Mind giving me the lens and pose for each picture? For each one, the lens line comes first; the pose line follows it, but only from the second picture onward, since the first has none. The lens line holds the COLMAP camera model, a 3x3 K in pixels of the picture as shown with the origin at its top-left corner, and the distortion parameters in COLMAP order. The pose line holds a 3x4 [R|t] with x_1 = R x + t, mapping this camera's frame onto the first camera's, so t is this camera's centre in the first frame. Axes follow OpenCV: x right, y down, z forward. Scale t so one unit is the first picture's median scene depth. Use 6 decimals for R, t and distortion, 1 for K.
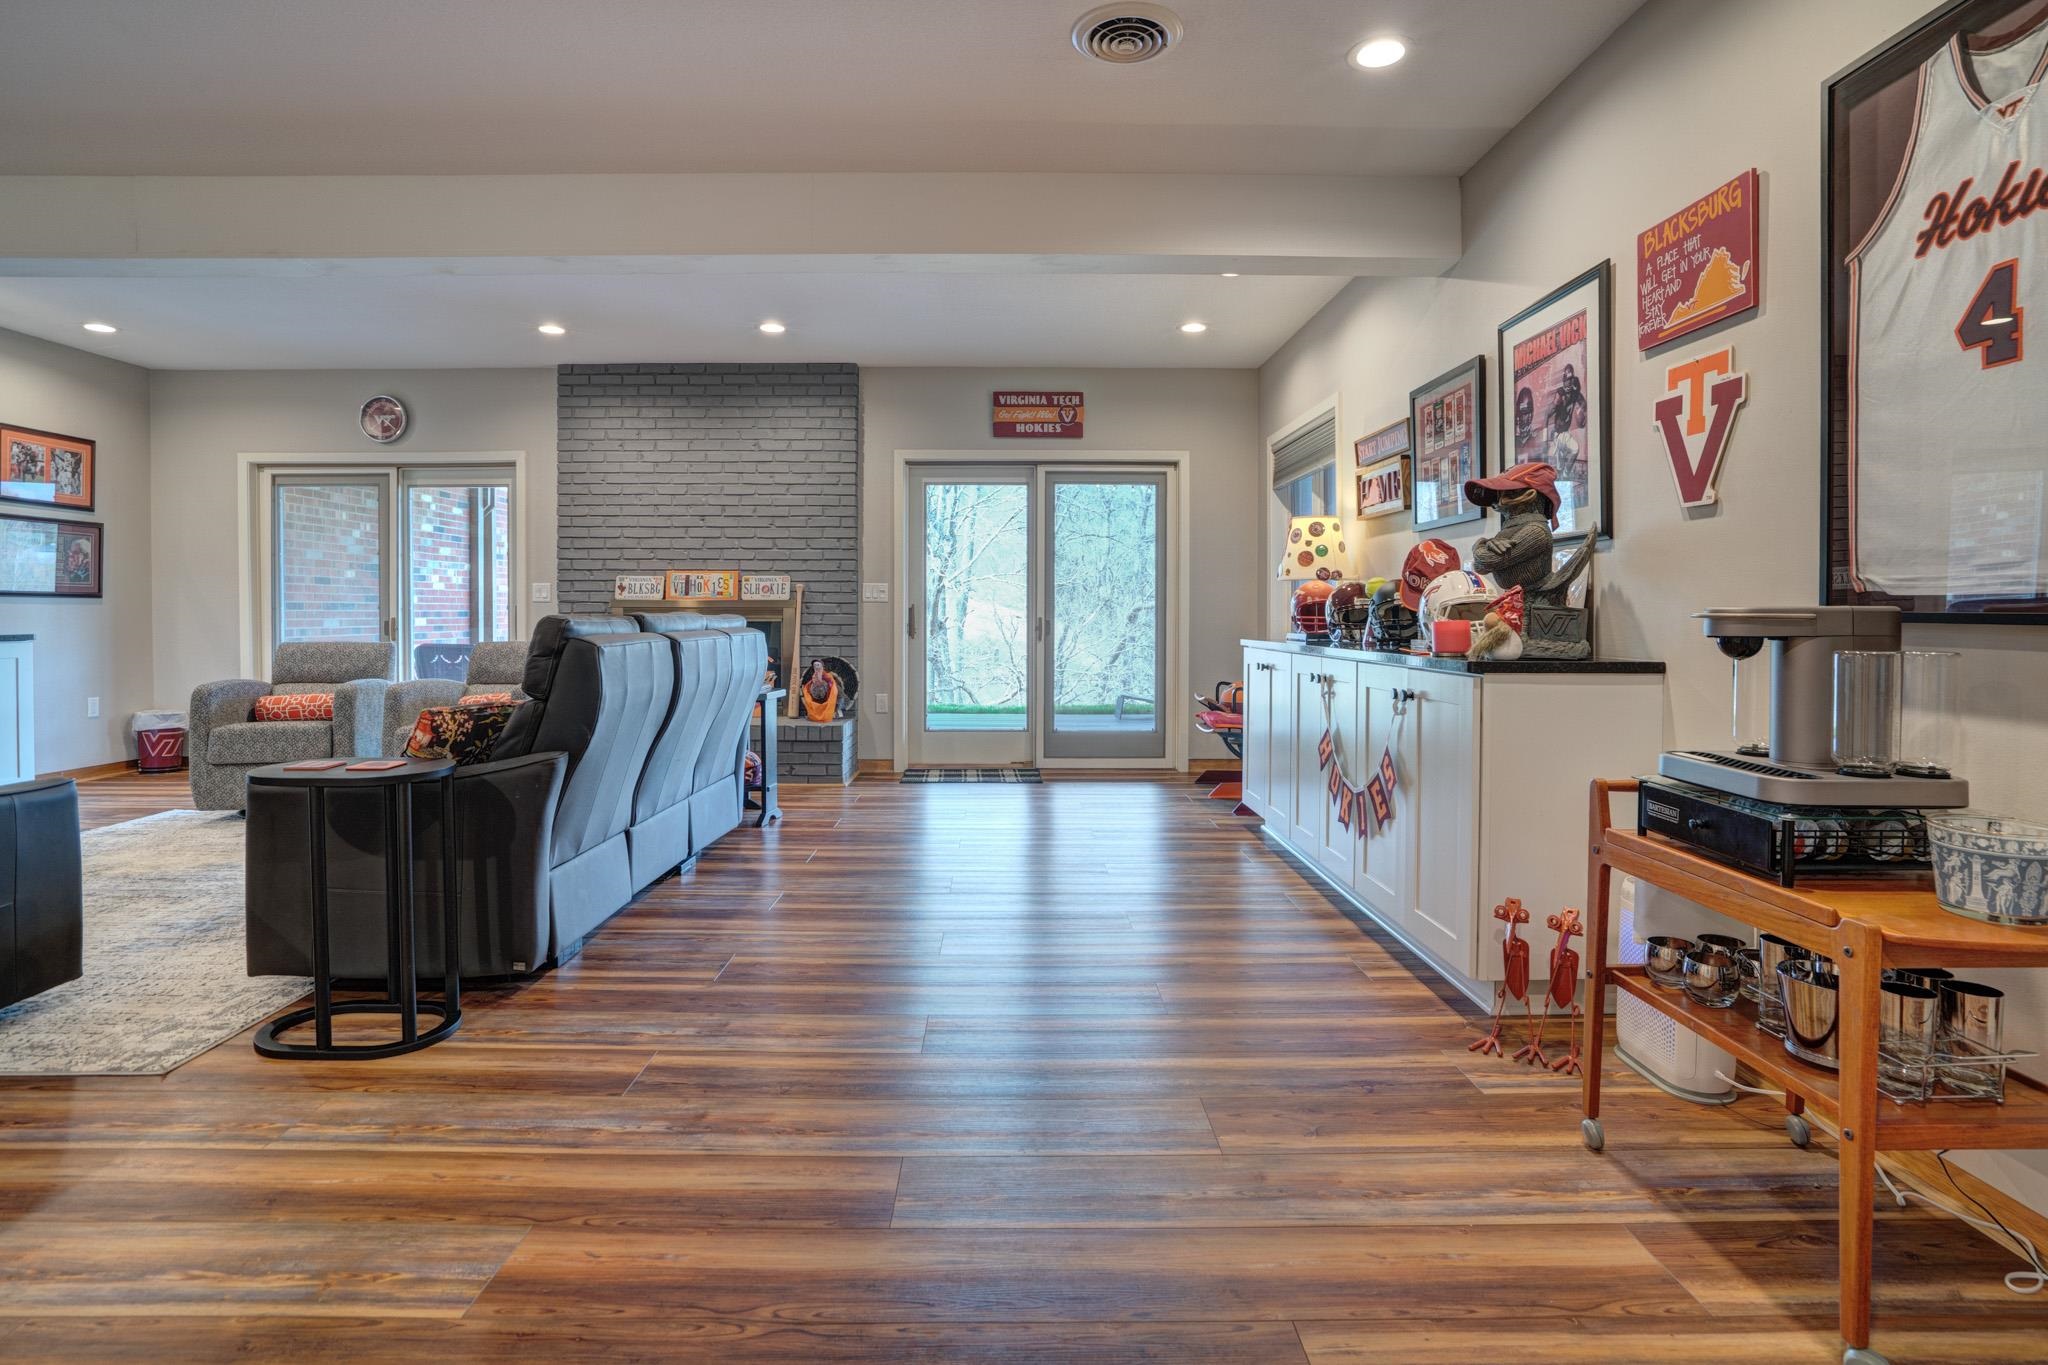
lens RADIAL K [[1014.9, 0, 1012.4], [0, 1014.9, 668.3], [0, 0, 1]] dist [-0.047374, 0.022899]
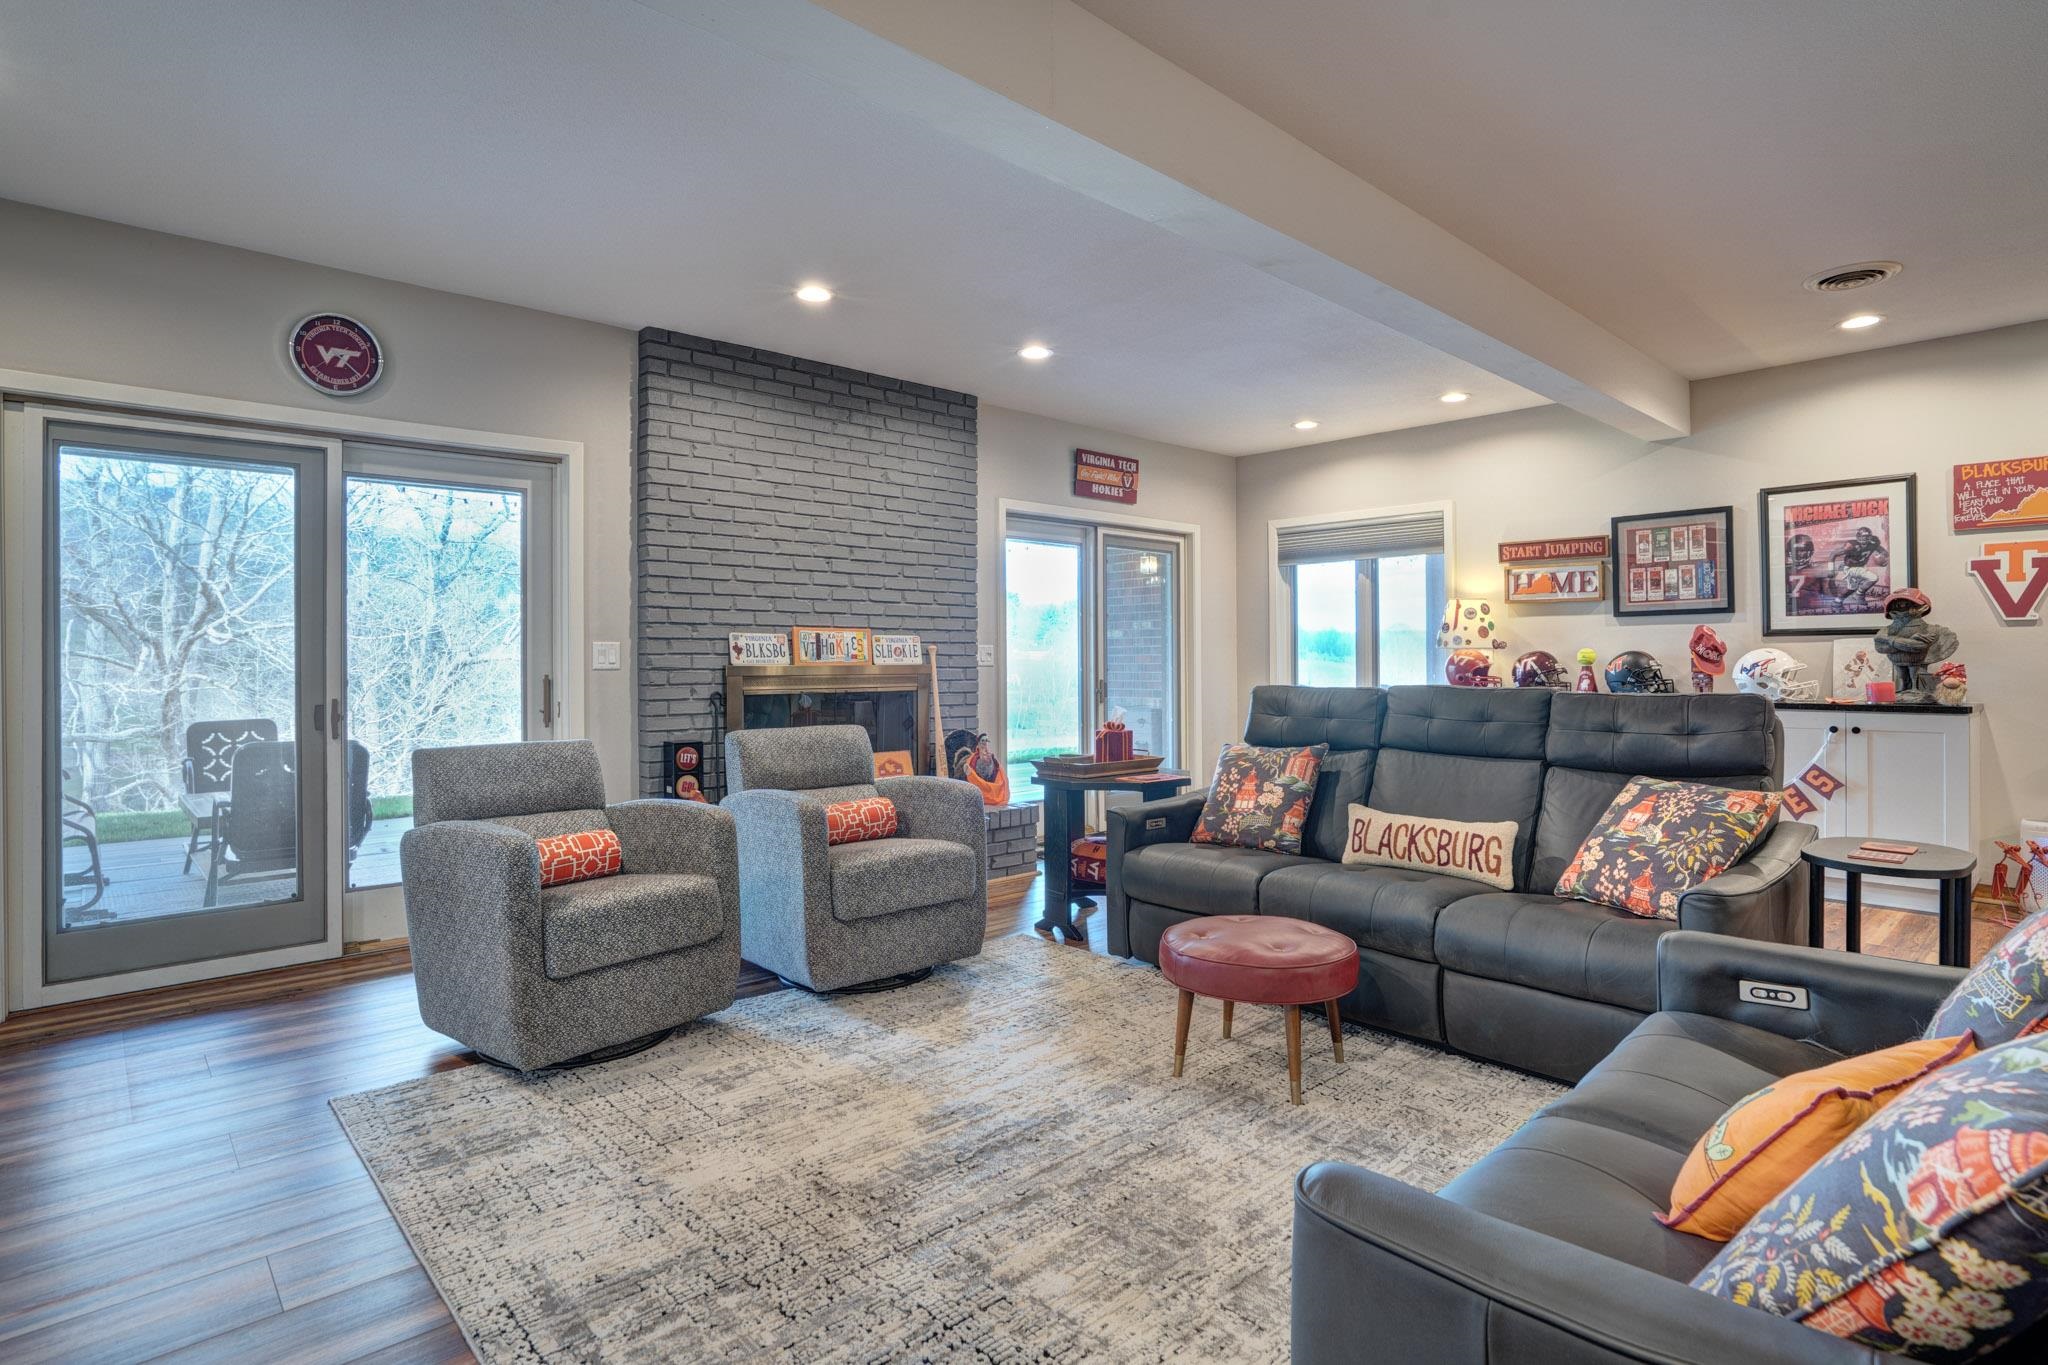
lens RADIAL K [[1033.3, 0, 1051.9], [0, 1033.3, 693.8], [0, 0, 1]] dist [-0.044228, 0.020820]
pose [[0.745055, -0.025523, 0.666514, -0.714810], [0.042749, 0.999040, -0.009530, -0.030713], [-0.665632, 0.035593, 0.745431, 0.294113]]
